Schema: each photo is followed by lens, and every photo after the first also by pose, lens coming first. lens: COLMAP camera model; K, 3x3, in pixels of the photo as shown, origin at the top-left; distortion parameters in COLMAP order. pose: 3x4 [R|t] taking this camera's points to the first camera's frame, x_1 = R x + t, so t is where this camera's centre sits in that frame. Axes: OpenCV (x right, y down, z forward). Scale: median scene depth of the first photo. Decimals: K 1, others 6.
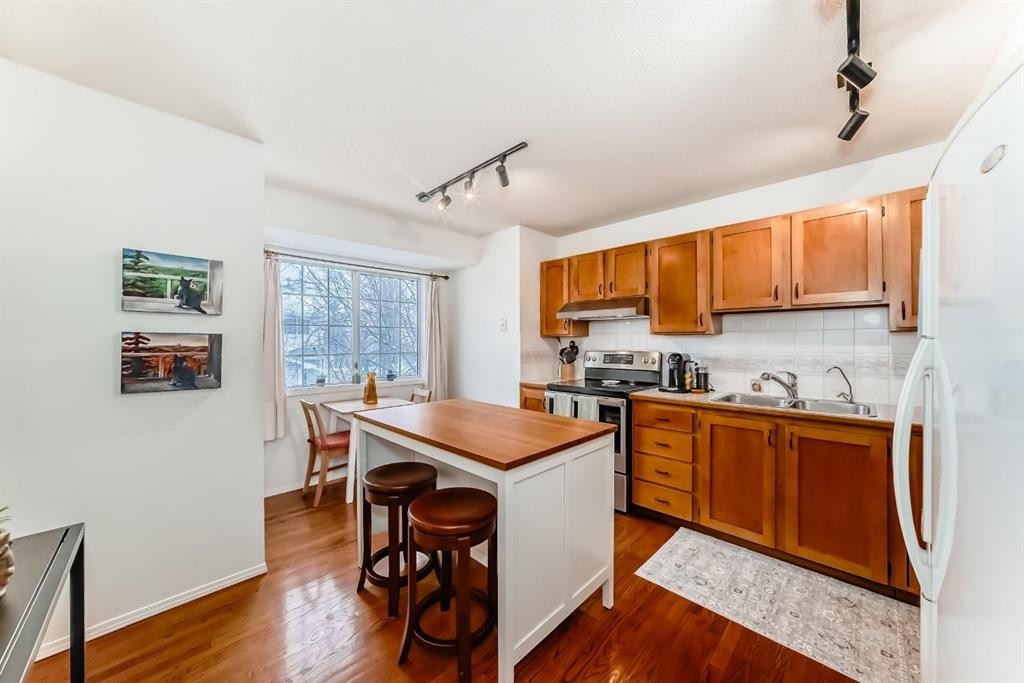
lens RADIAL K [[364.4, 0, 514.3], [0, 364.4, 345.3], [0, 0, 1]] dist [-0.001590, -0.000051]
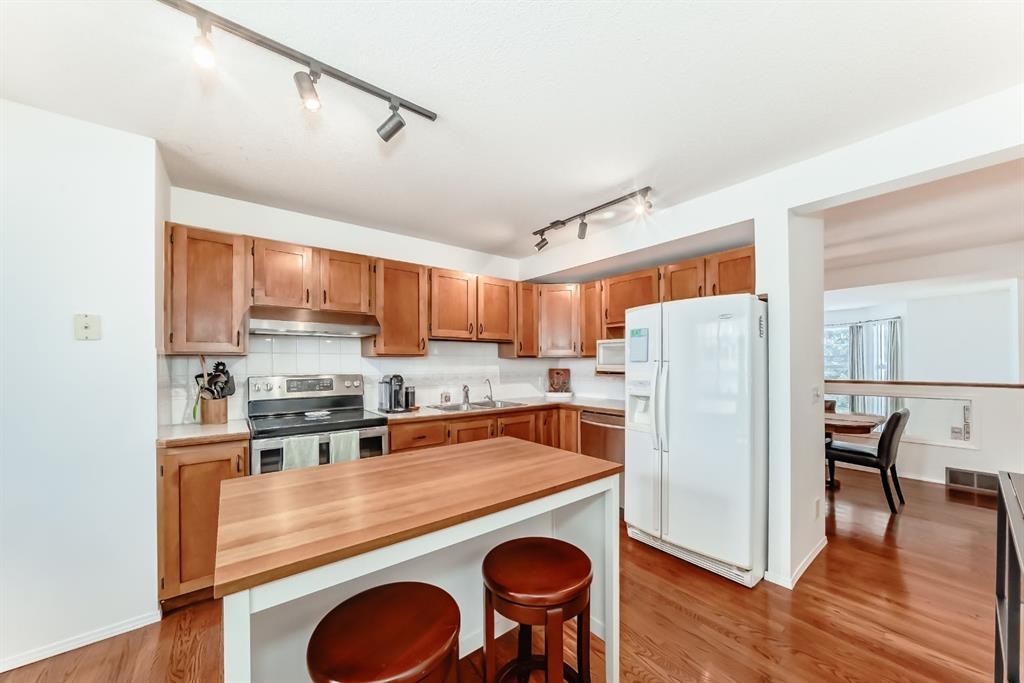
lens RADIAL K [[370.4, 0, 511.0], [0, 370.4, 362.3], [0, 0, 1]] dist [-0.000295, -0.000003]
pose [[0.147934, 0.002181, 0.988995, -0.568674], [0.007522, 0.999966, -0.003331, -0.007349], [-0.988969, 0.007932, 0.147913, 0.544305]]
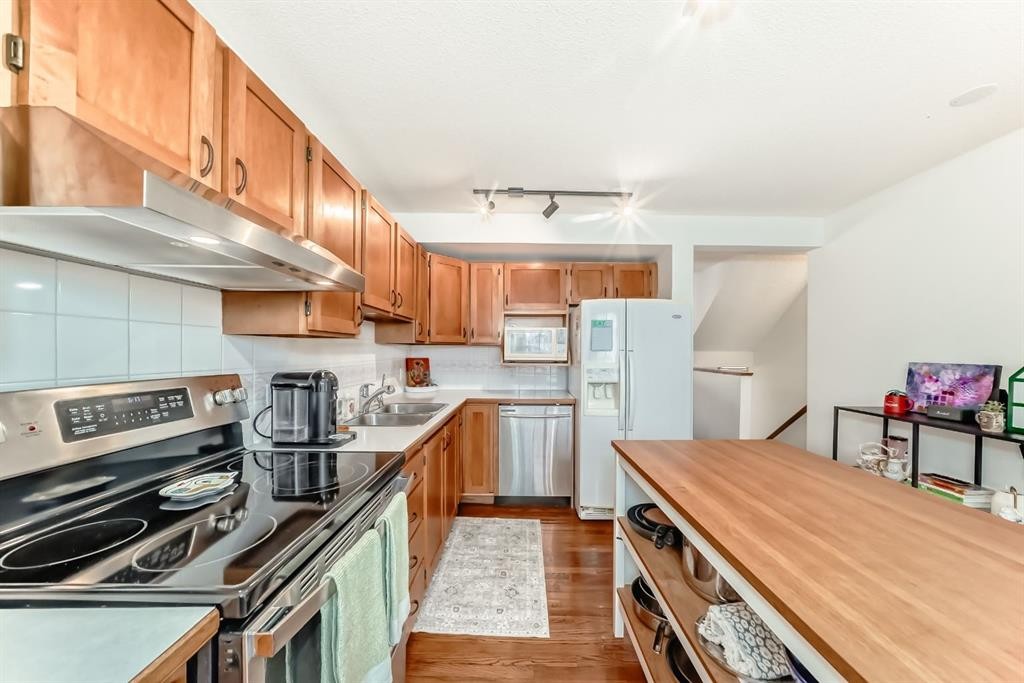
lens RADIAL K [[366.8, 0, 517.6], [0, 366.8, 352.8], [0, 0, 1]] dist [-0.000285, -0.000007]
pose [[-0.694259, -0.006014, 0.719700, -0.155288], [-0.002783, 0.999980, 0.005671, -0.009884], [-0.719719, 0.001934, -0.694262, 1.209989]]
